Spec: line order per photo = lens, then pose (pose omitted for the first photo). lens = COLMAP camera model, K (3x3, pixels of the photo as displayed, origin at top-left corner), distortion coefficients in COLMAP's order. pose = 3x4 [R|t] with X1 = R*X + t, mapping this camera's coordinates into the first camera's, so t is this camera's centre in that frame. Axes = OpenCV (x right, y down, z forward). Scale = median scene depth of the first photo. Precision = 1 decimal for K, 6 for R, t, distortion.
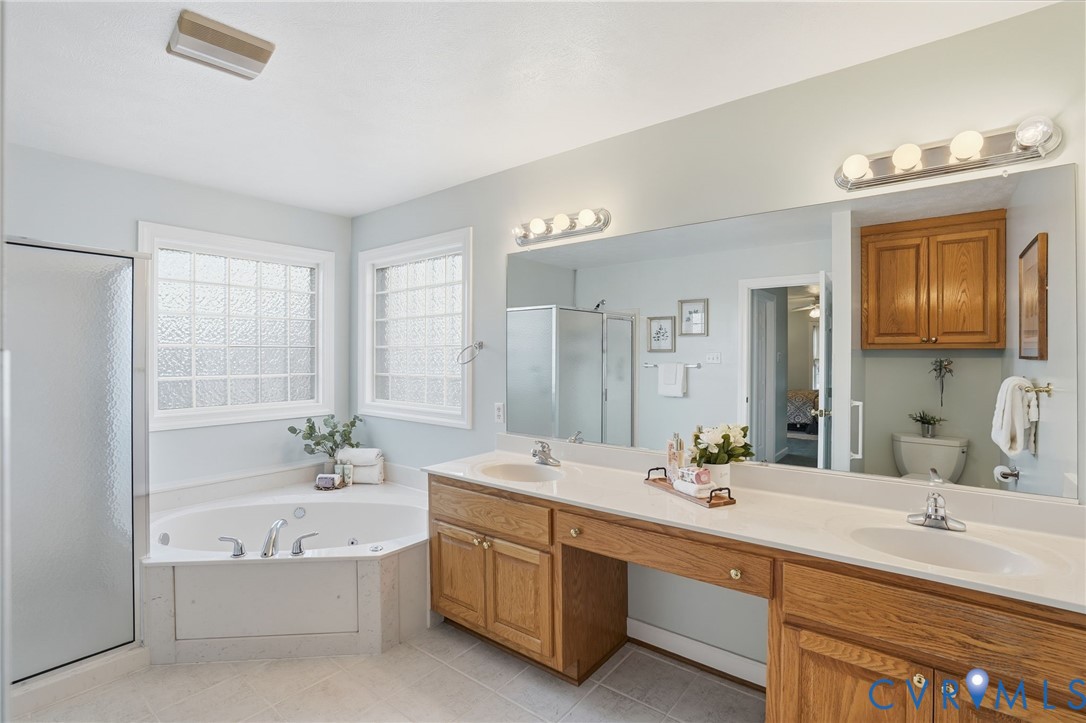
lens RADIAL K [[506.6, 0, 543.5], [0, 506.6, 355.8], [0, 0, 1]] dist [-0.055963, 0.019719]
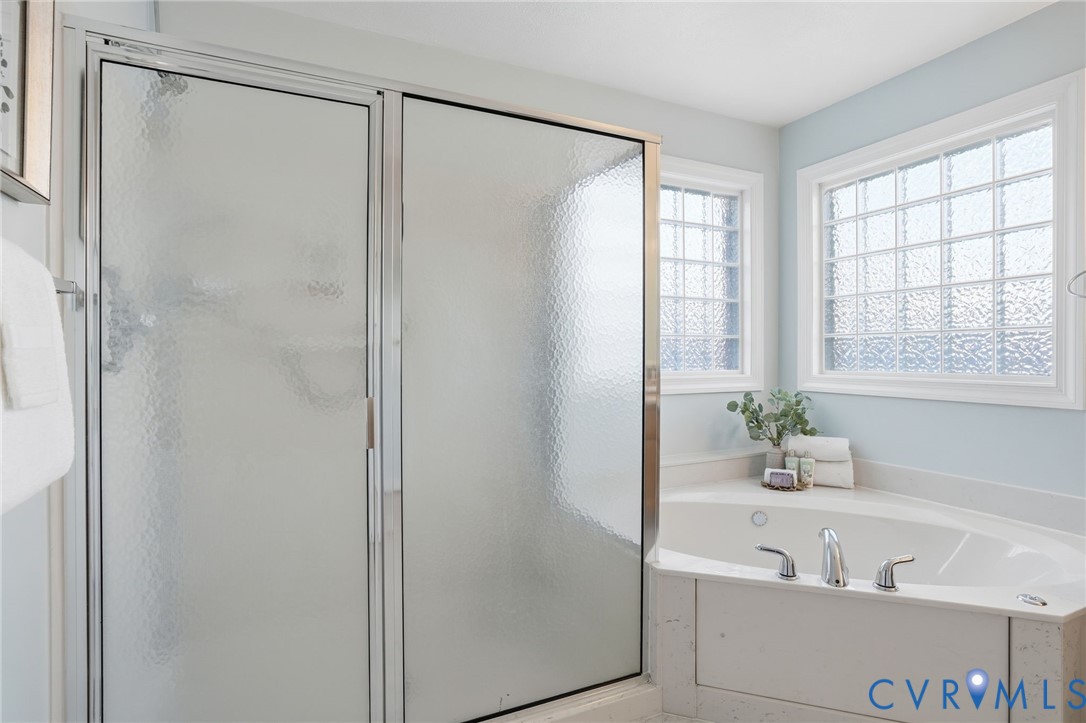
lens RADIAL K [[563.2, 0, 550.9], [0, 563.2, 356.1], [0, 0, 1]] dist [-0.000752, 0.000695]
pose [[0.899594, -0.001665, -0.436724, -0.366937], [0.005436, 0.999958, 0.007386, 0.063082], [0.436693, -0.009018, 0.899565, 0.114488]]
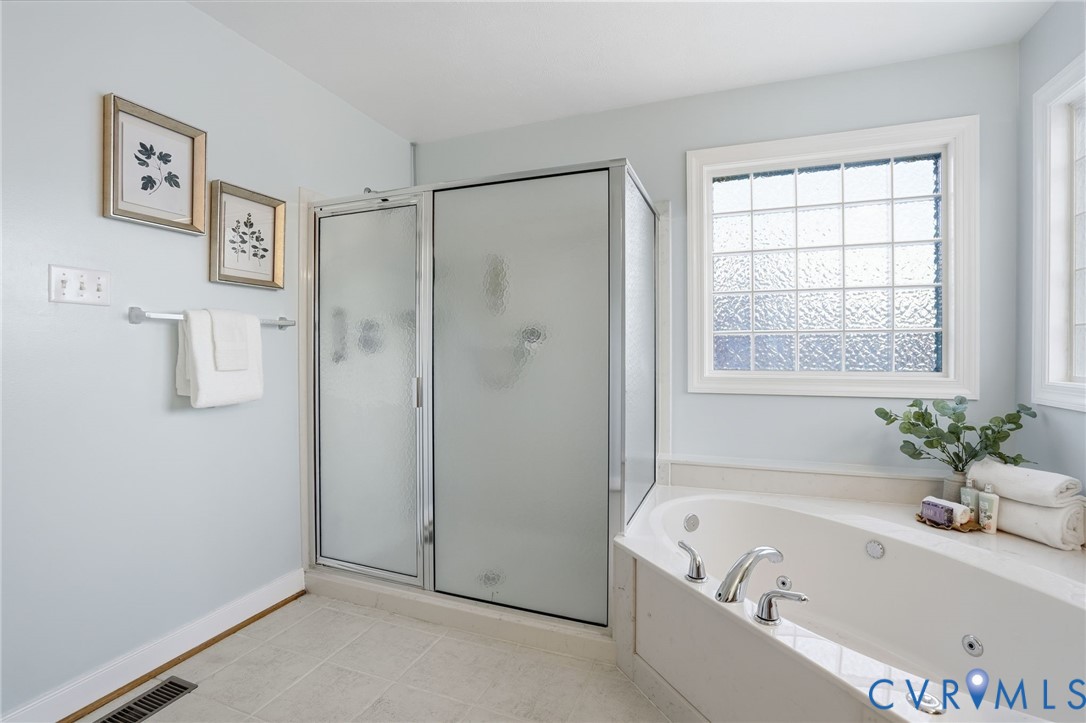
lens RADIAL K [[506.6, 0, 543.5], [0, 506.6, 355.8], [0, 0, 1]] dist [-0.055963, 0.019719]
pose [[0.277546, 0.005722, -0.960695, -0.023251], [0.006784, 0.999946, 0.007916, 0.064951], [0.960688, -0.008714, 0.277492, 0.405301]]
